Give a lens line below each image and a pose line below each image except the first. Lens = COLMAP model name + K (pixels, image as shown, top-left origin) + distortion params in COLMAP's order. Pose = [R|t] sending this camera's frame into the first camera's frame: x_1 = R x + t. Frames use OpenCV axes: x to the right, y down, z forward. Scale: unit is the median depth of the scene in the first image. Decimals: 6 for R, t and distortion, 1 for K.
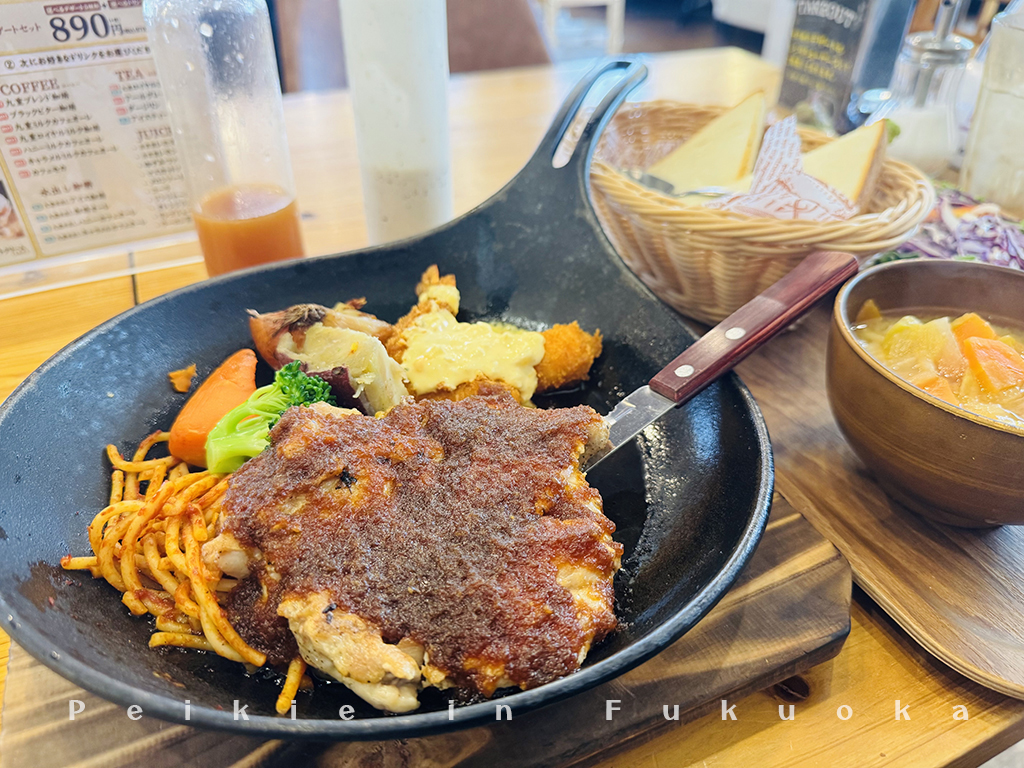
lens RADIAL K [[768.6, 0, 512.0], [0, 768.6, 384.0], [0, 0, 1]] dist [-0.041886, -0.004961]
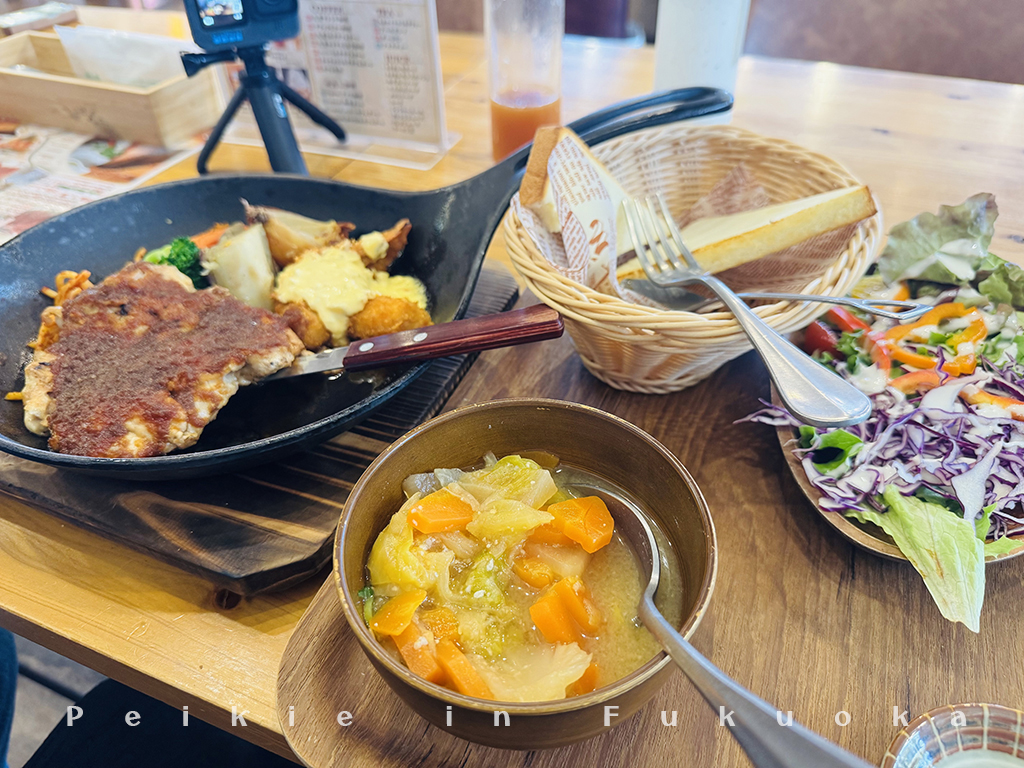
lens RADIAL K [[768.6, 0, 512.0], [0, 768.6, 384.0], [0, 0, 1]] dist [-0.041886, -0.004961]
pose [[0.672876, 0.459403, -0.579816, 0.974113], [-0.399676, 0.885318, 0.237636, -0.326944], [0.622492, 0.071839, 0.779322, 0.198372]]
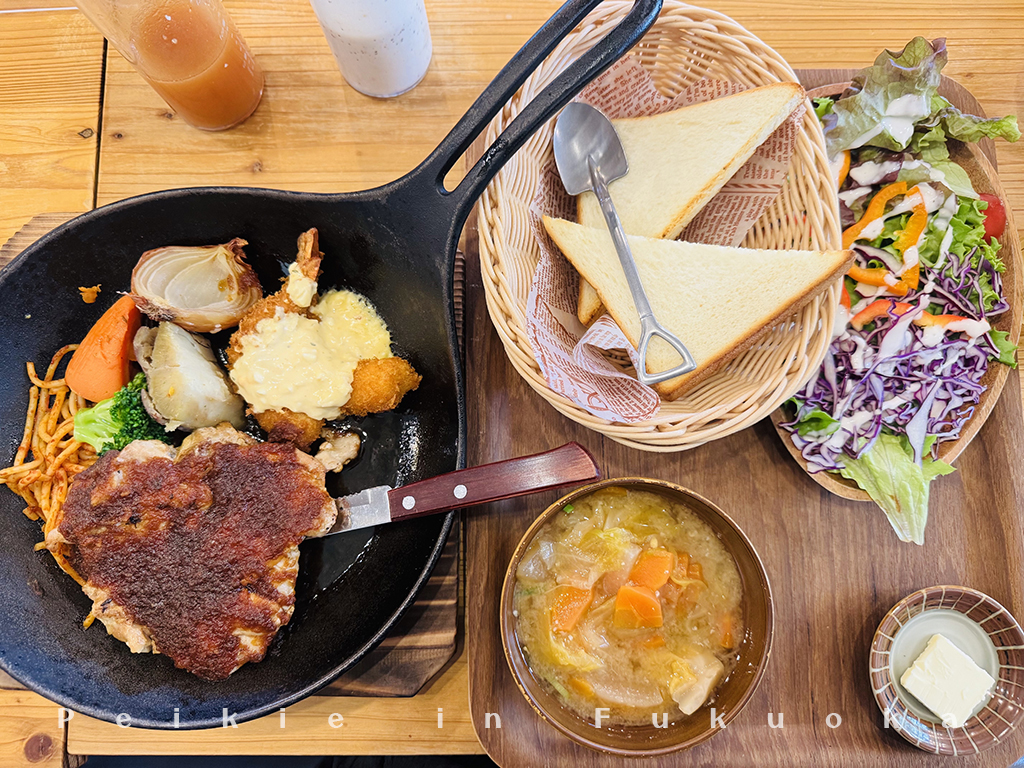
lens RADIAL K [[768.6, 0, 512.0], [0, 768.6, 384.0], [0, 0, 1]] dist [-0.041886, -0.004961]
pose [[0.906119, 0.419069, -0.057710, 0.329369], [-0.236555, 0.615063, 0.752156, -1.011260], [0.350700, -0.667891, 0.656453, 0.323660]]
